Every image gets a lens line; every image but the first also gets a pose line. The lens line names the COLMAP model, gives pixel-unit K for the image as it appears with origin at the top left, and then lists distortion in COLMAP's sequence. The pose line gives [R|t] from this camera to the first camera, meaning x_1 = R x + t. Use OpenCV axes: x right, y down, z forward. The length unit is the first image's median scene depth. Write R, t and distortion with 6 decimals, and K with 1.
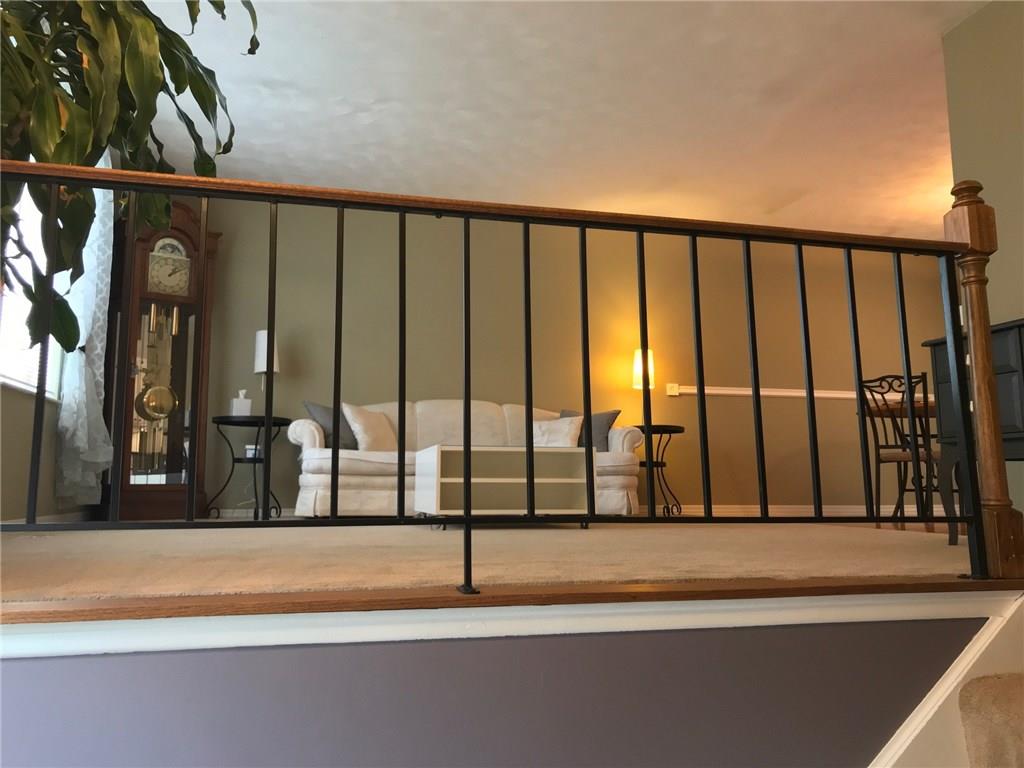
lens RADIAL K [[840.2, 0, 508.9], [0, 840.2, 368.3], [0, 0, 1]] dist [0.050085, -0.073646]
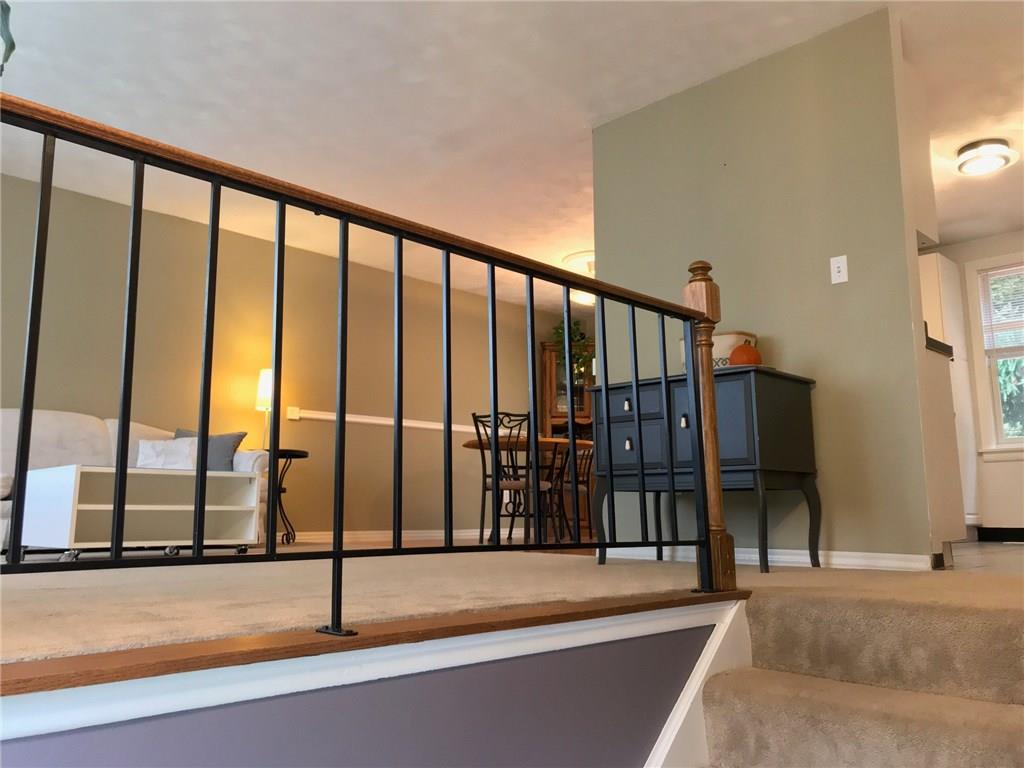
lens RADIAL K [[840.2, 0, 508.9], [0, 840.2, 368.3], [0, 0, 1]] dist [0.050085, -0.073646]
pose [[0.857195, 0.087188, 0.507559, -0.148144], [-0.072090, 0.996175, -0.049373, 0.005832], [-0.509922, 0.005732, 0.860201, 0.051628]]
